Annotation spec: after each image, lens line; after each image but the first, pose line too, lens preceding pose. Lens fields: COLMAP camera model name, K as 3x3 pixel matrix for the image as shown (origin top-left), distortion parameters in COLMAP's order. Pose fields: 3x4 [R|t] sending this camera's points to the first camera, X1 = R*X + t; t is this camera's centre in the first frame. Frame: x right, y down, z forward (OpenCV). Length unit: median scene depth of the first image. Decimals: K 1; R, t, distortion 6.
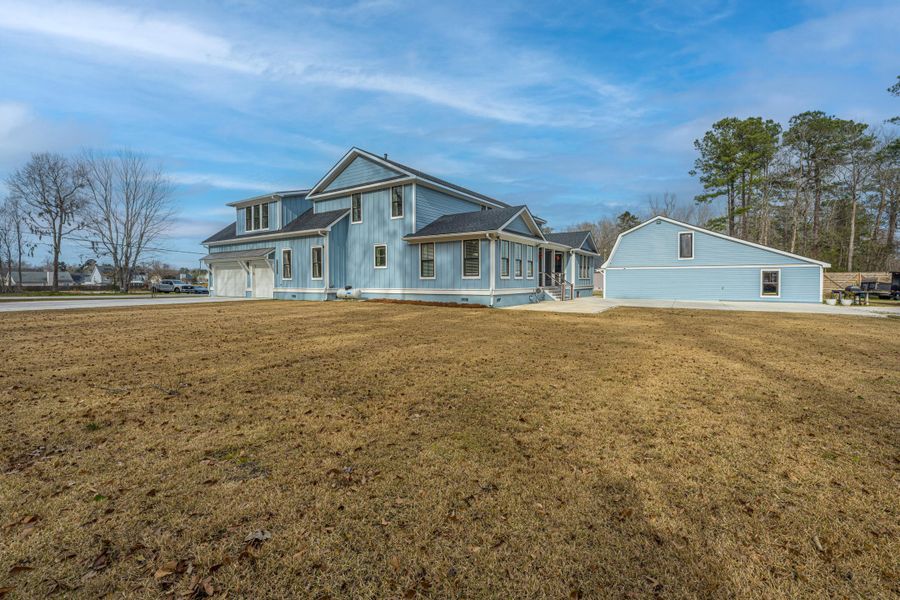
lens RADIAL K [[372.8, 0, 471.4], [0, 372.8, 288.5], [0, 0, 1]] dist [-0.004223, -0.000026]
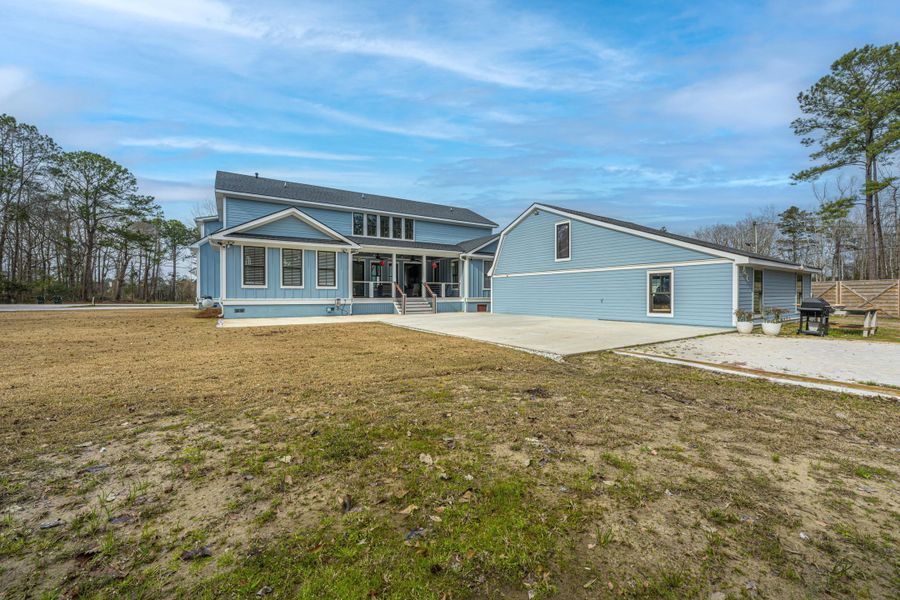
lens RADIAL K [[360.4, 0, 449.8], [0, 360.4, 294.2], [0, 0, 1]] dist [-0.003278, -0.000077]
pose [[0.907419, 0.000779, -0.420226, 0.678091], [-0.012380, 0.999614, -0.024878, 0.006185], [0.420044, 0.027777, 0.907078, 0.289236]]
